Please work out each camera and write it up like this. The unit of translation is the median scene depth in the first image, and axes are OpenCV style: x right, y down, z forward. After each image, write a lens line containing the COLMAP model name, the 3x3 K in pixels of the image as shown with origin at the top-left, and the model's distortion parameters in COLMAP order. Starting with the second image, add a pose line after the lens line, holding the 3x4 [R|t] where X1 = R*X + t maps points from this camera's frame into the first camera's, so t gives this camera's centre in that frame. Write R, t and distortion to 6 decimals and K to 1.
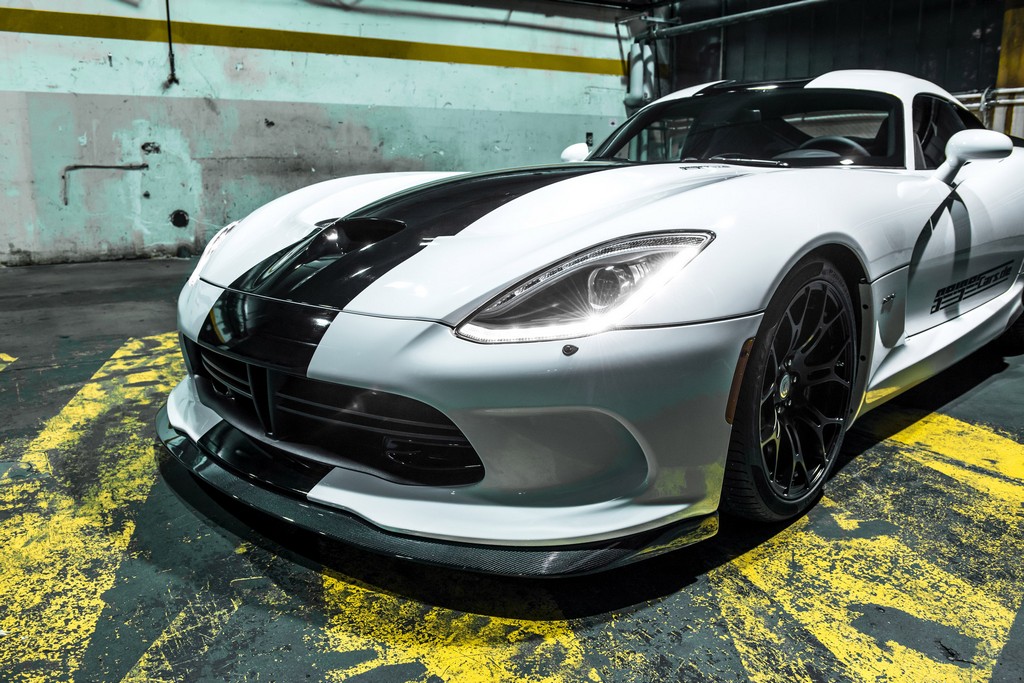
lens RADIAL K [[793.0, 0, 510.4], [0, 793.0, 343.4], [0, 0, 1]] dist [-0.030396, 0.005210]
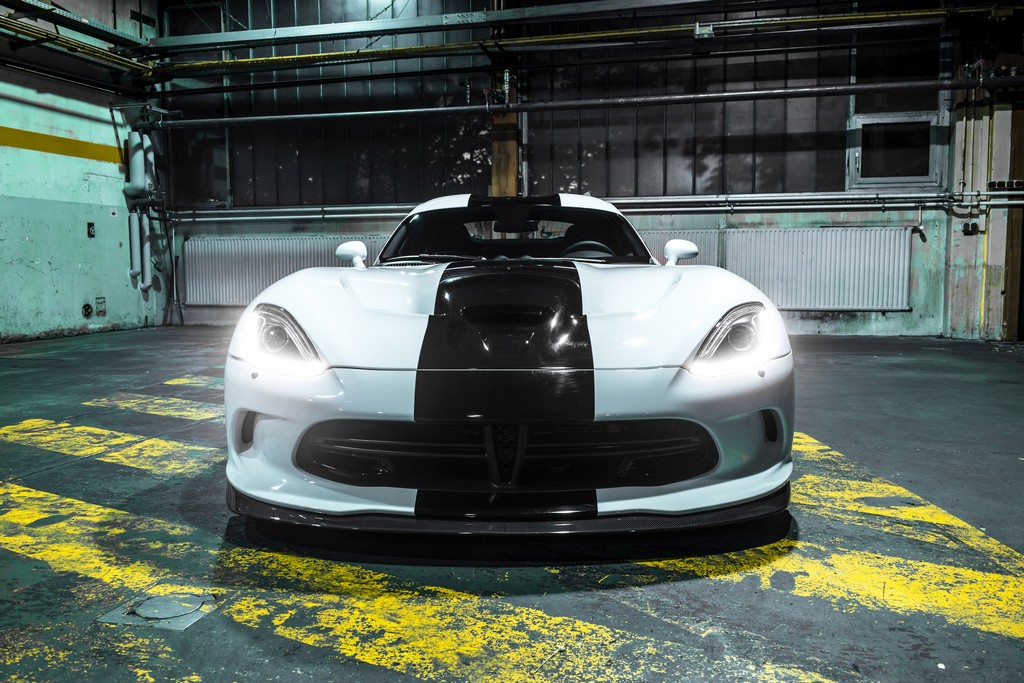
lens RADIAL K [[825.9, 0, 510.7], [0, 825.9, 339.8], [0, 0, 1]] dist [-0.004168, -0.004940]
pose [[0.741590, -0.060038, 0.668161, -0.183464], [0.141188, 0.987648, -0.067958, -0.002330], [-0.655828, 0.144734, 0.740906, 0.006059]]
